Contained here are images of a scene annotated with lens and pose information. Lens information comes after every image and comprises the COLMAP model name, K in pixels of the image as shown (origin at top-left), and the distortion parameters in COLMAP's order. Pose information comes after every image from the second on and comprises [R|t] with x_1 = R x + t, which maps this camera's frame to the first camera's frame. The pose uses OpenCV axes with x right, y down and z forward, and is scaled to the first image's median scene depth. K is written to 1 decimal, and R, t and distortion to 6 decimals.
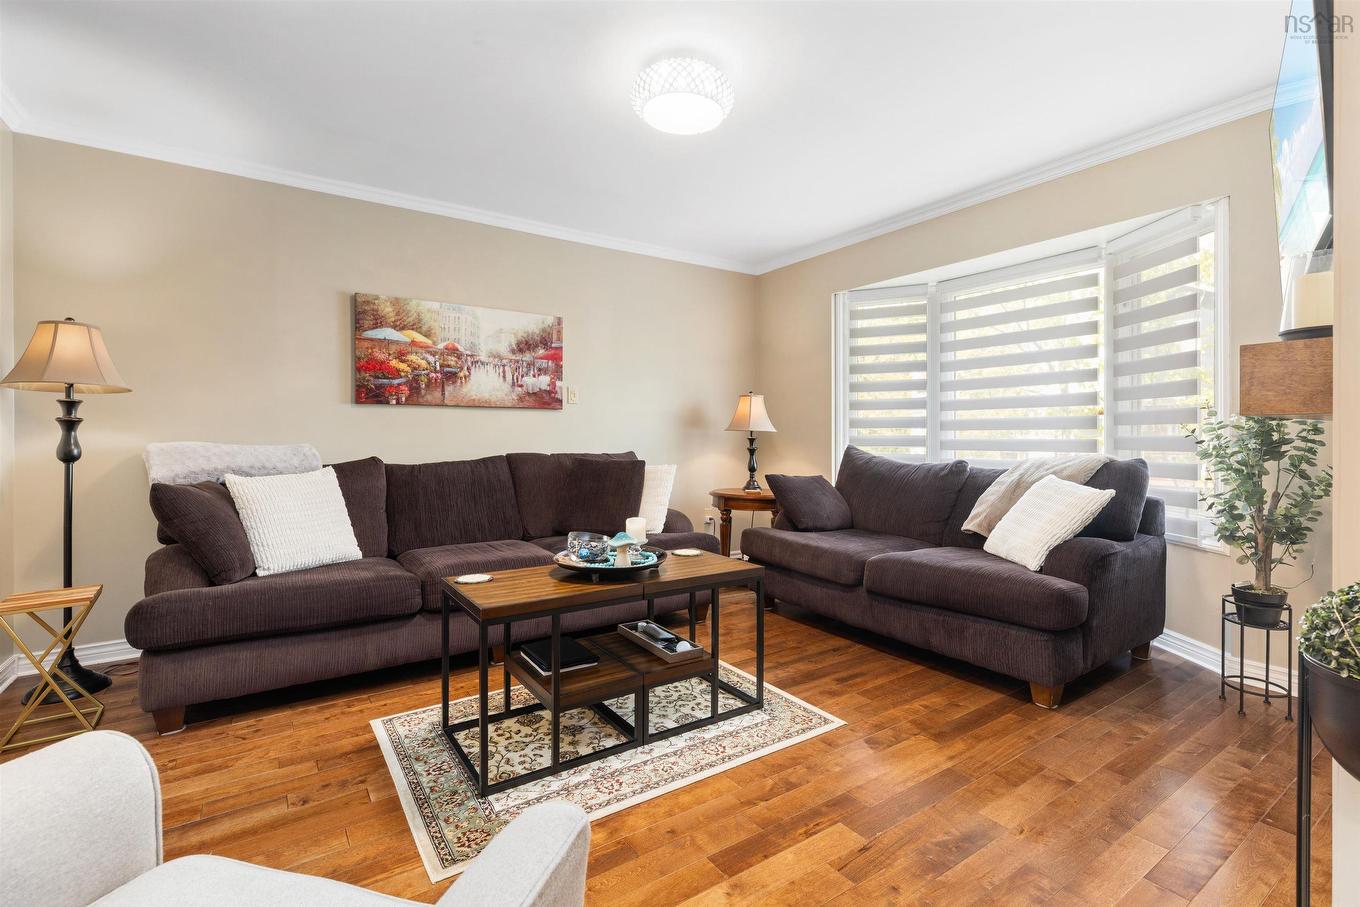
lens RADIAL K [[604.6, 0, 677.6], [0, 604.6, 432.5], [0, 0, 1]] dist [0.003312, -0.000286]
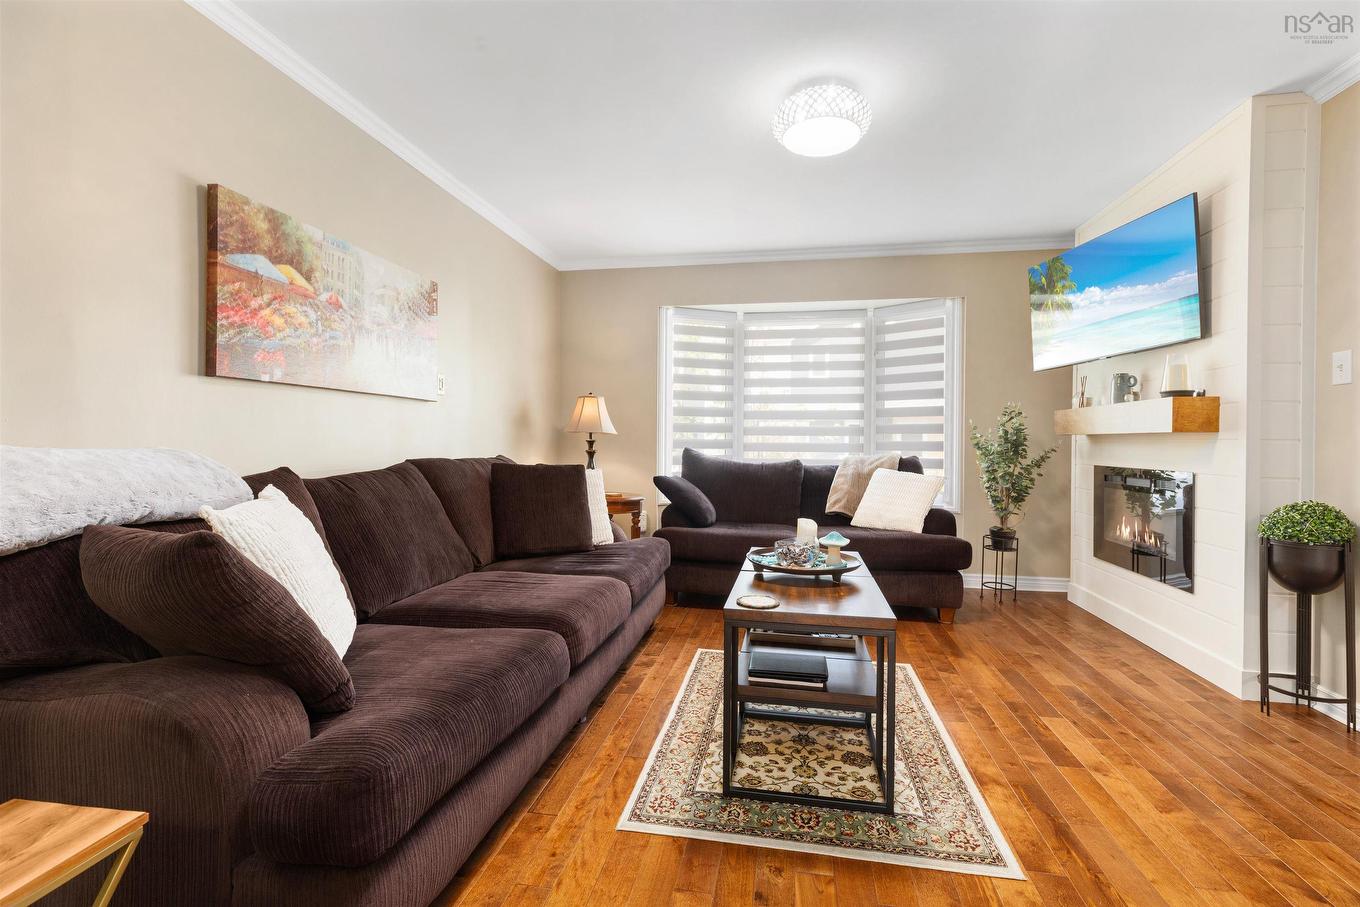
lens RADIAL K [[604.6, 0, 677.6], [0, 604.6, 432.5], [0, 0, 1]] dist [0.003312, -0.000286]
pose [[0.711896, 0.017086, 0.702077, -0.679178], [-0.014240, 0.999850, -0.009894, 0.006393], [-0.702140, -0.002954, 0.712033, 0.303148]]
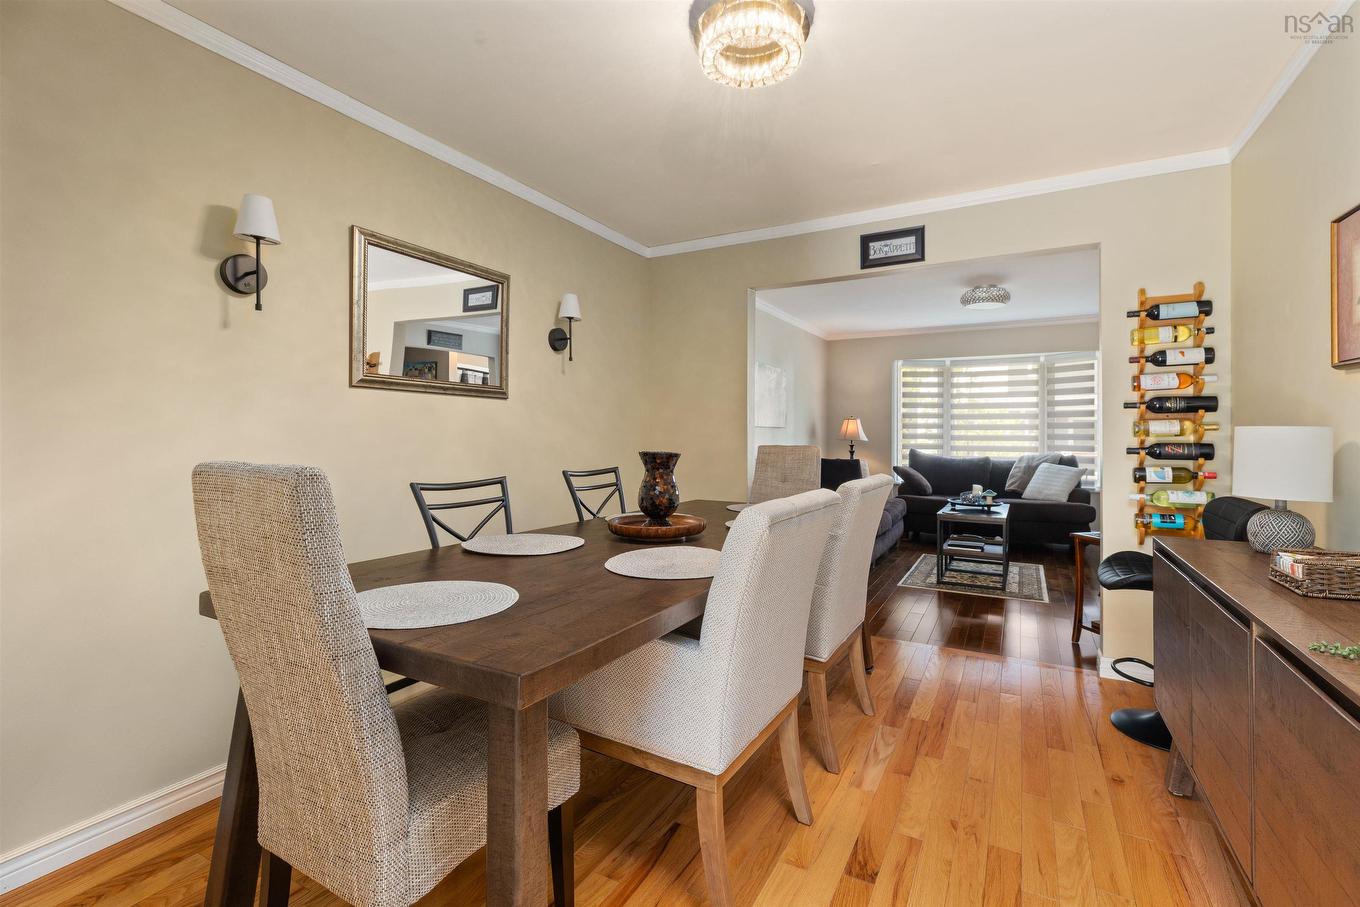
lens RADIAL K [[604.6, 0, 677.6], [0, 604.6, 432.5], [0, 0, 1]] dist [0.003312, -0.000286]
pose [[0.899905, 0.005254, 0.436054, -1.494072], [-0.008231, 0.999954, 0.004938, -0.040539], [-0.436007, -0.008033, 0.899907, -0.402169]]
